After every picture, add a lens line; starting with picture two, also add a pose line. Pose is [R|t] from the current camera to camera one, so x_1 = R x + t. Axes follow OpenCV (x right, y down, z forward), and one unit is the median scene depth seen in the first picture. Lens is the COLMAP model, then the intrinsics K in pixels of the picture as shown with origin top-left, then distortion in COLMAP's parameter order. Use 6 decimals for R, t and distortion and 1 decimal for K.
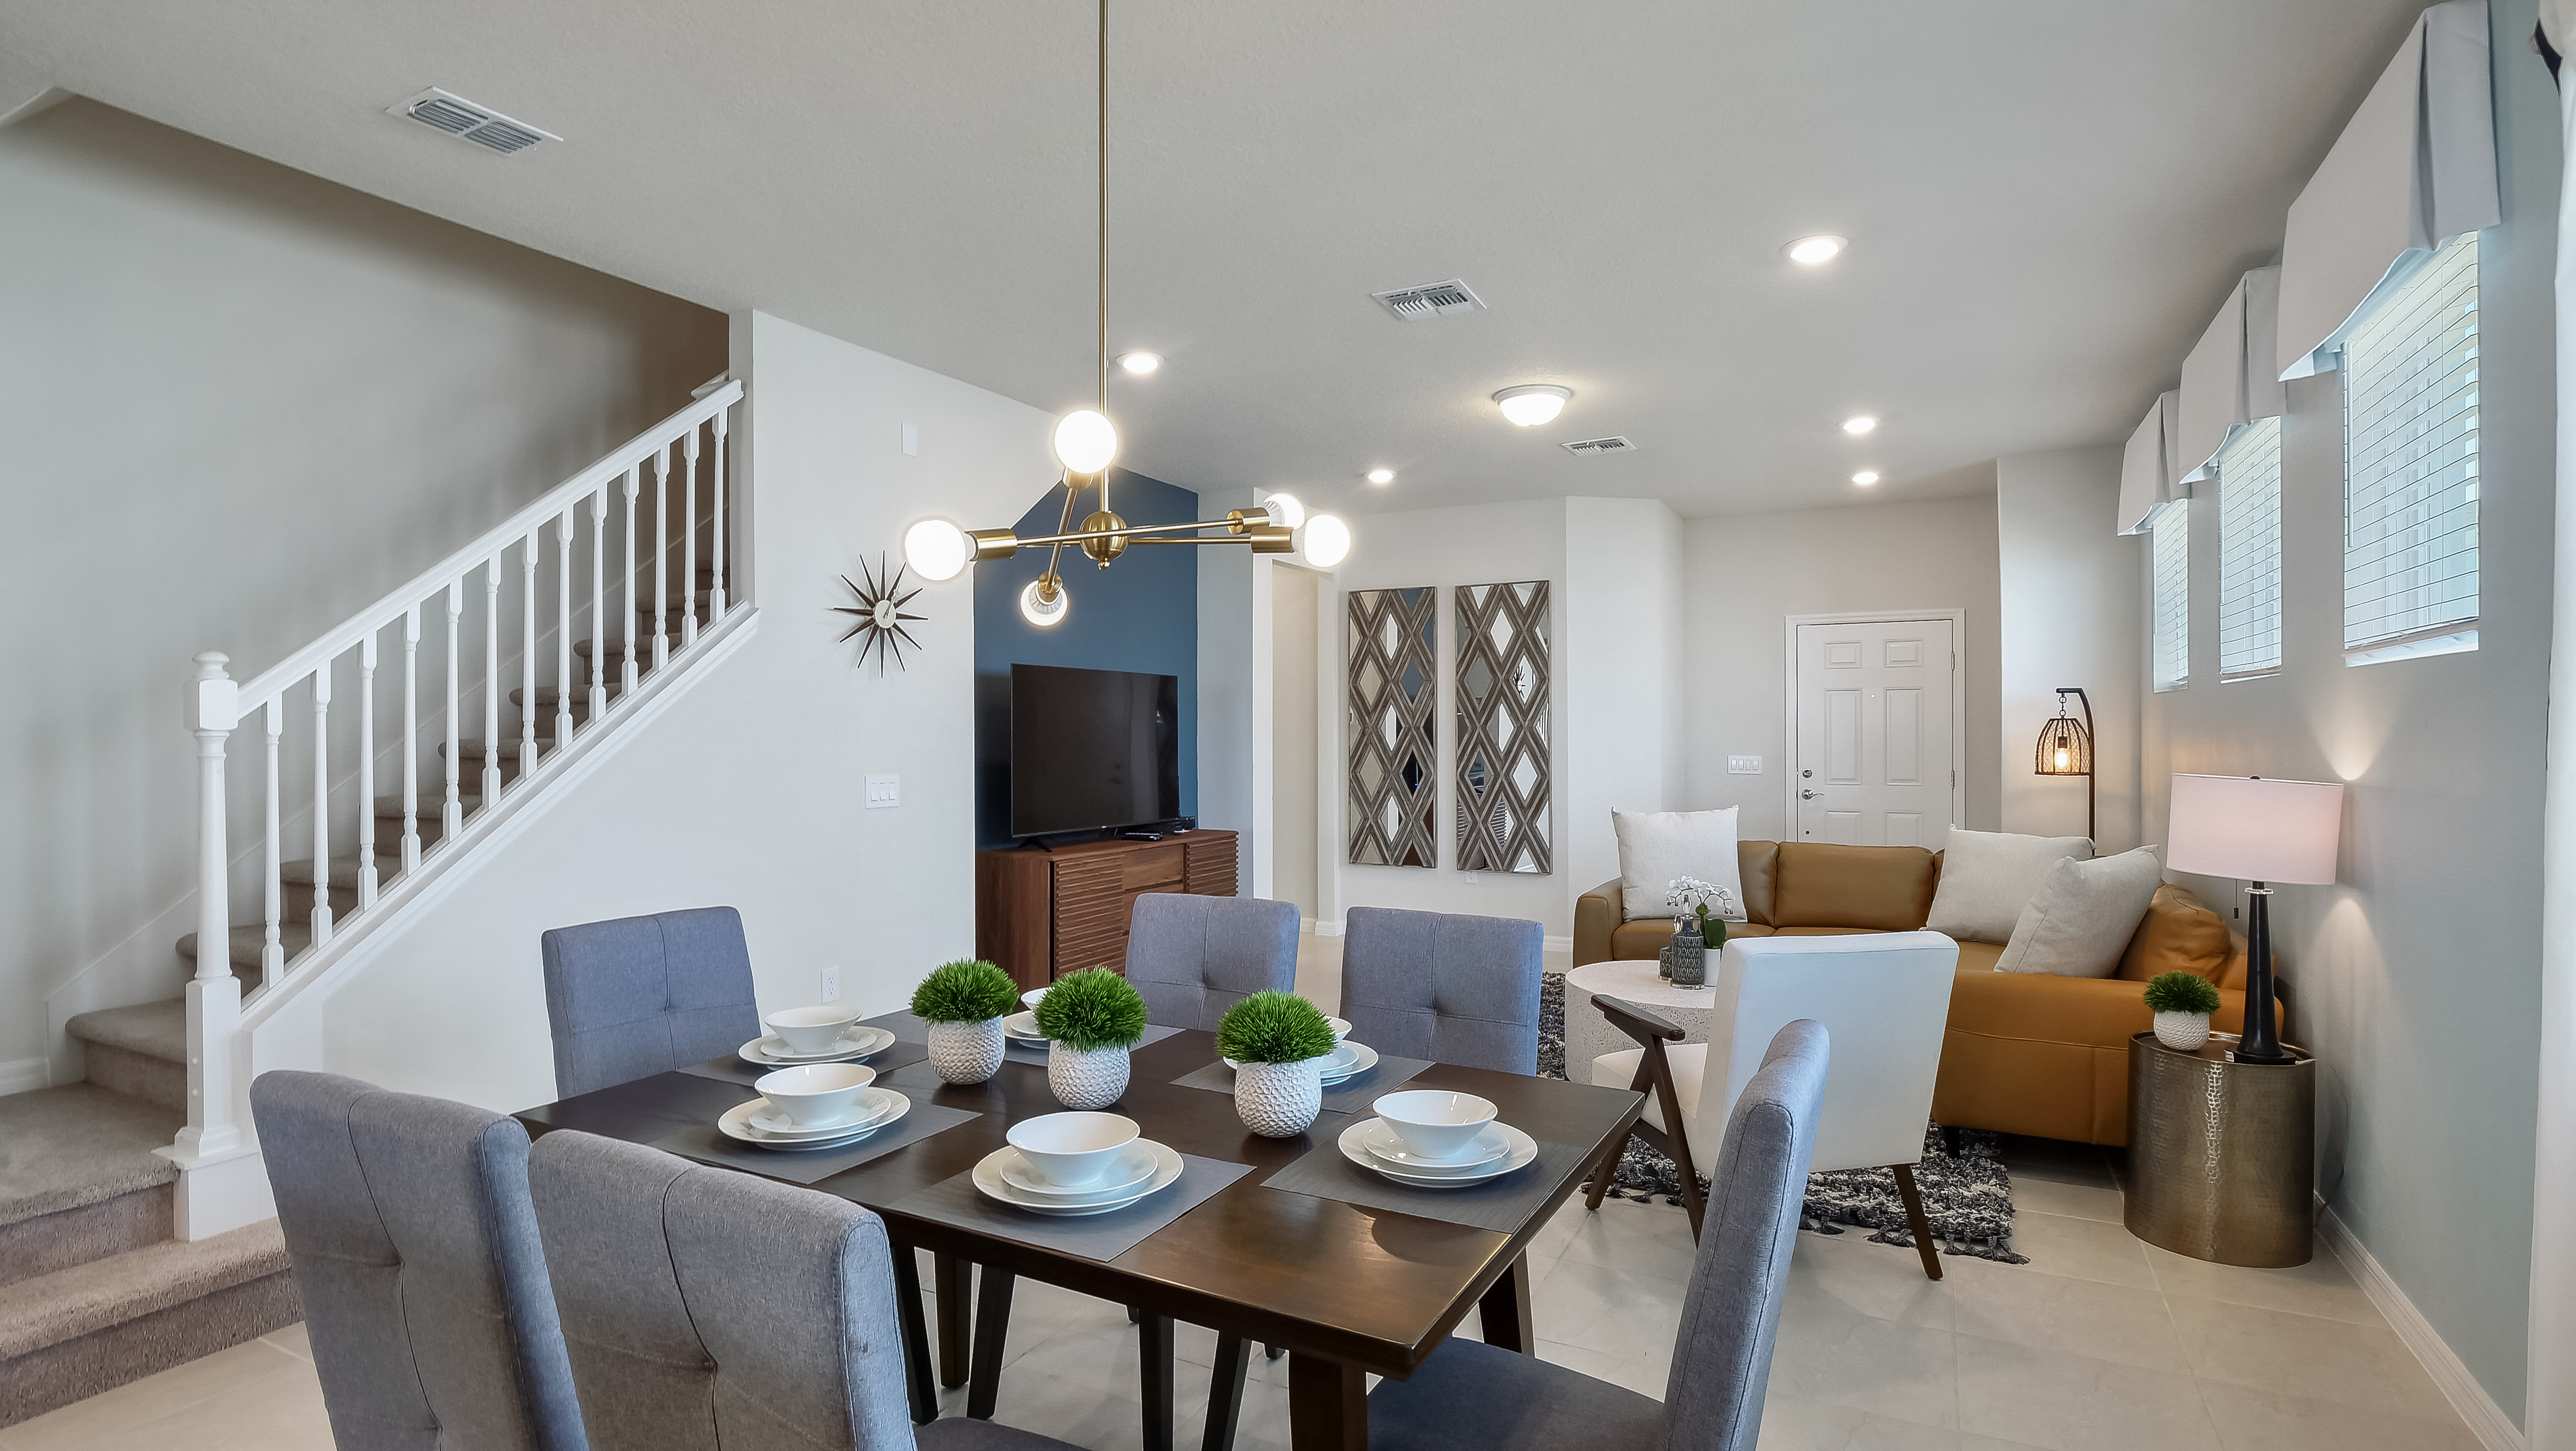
lens RADIAL K [[1248.9, 0, 1277.3], [0, 1248.9, 750.6], [0, 0, 1]] dist [-0.011825, -0.001049]
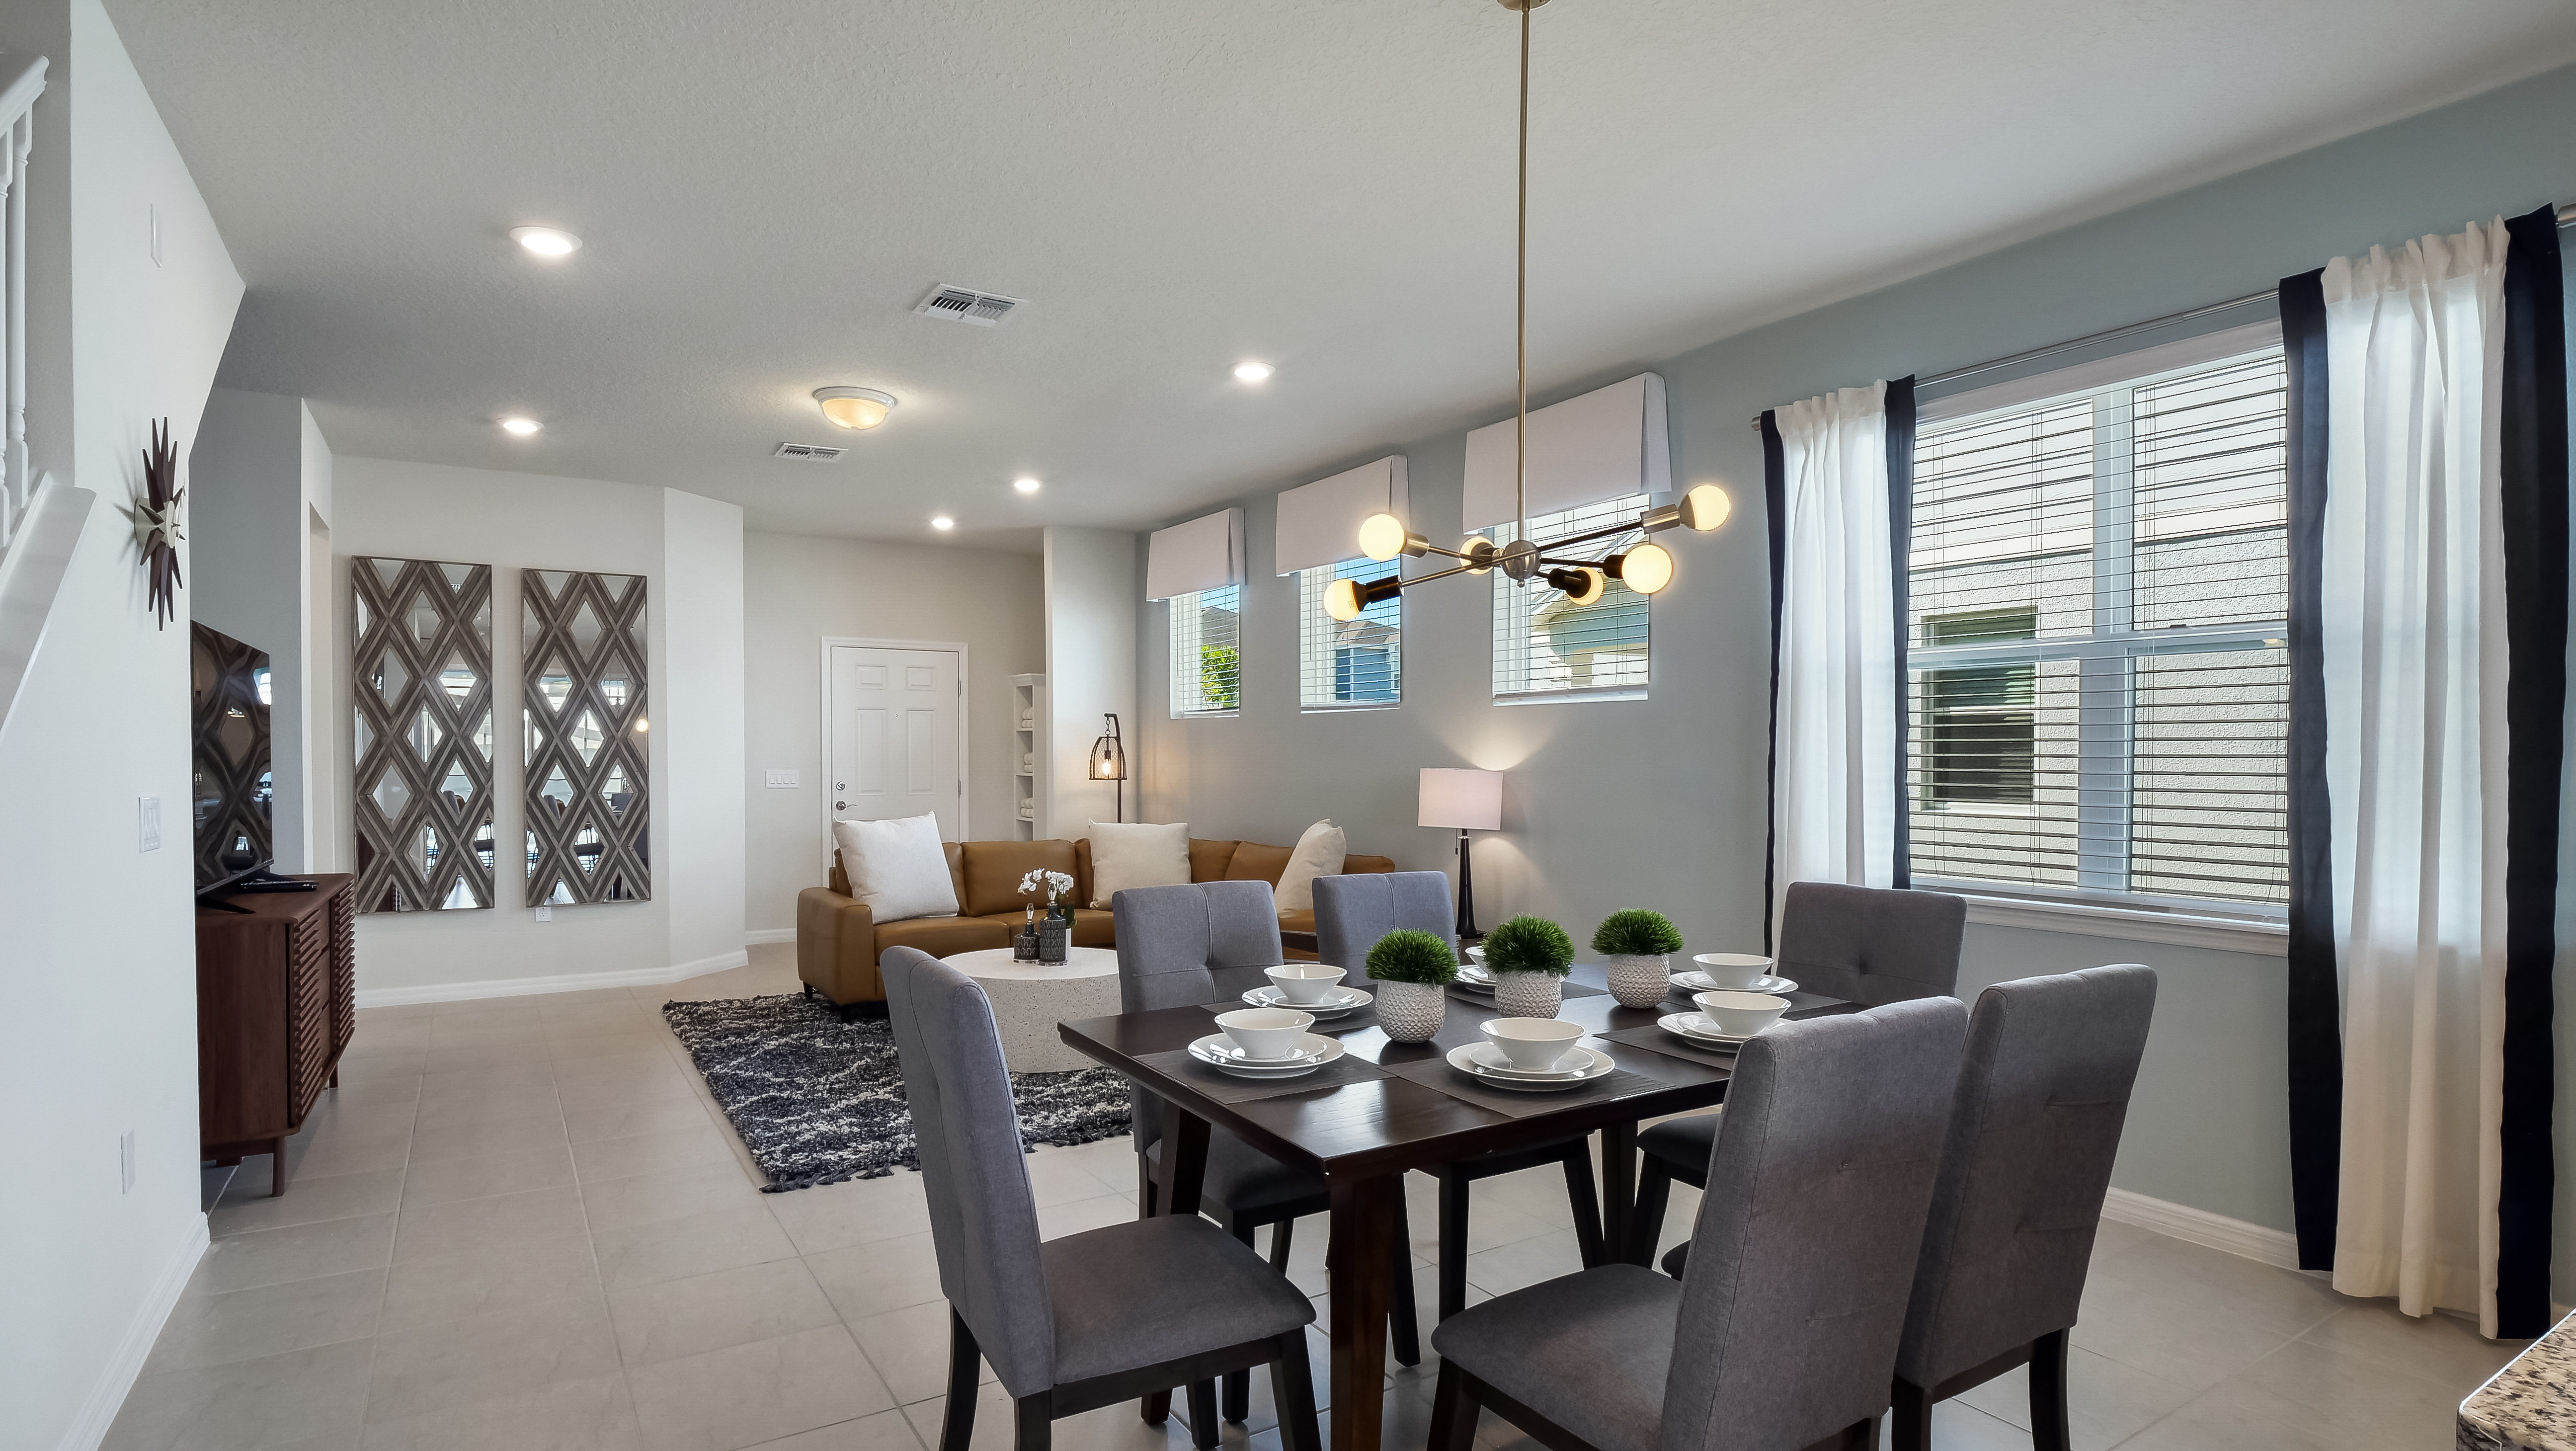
lens RADIAL K [[1248.9, 0, 1280.5], [0, 1248.9, 776.8], [0, 0, 1]] dist [-0.011825, -0.001049]
pose [[0.497679, -0.010872, 0.867293, -0.366359], [0.009420, 0.999930, 0.007130, 0.007767], [-0.867310, 0.004622, 0.497747, 0.163627]]
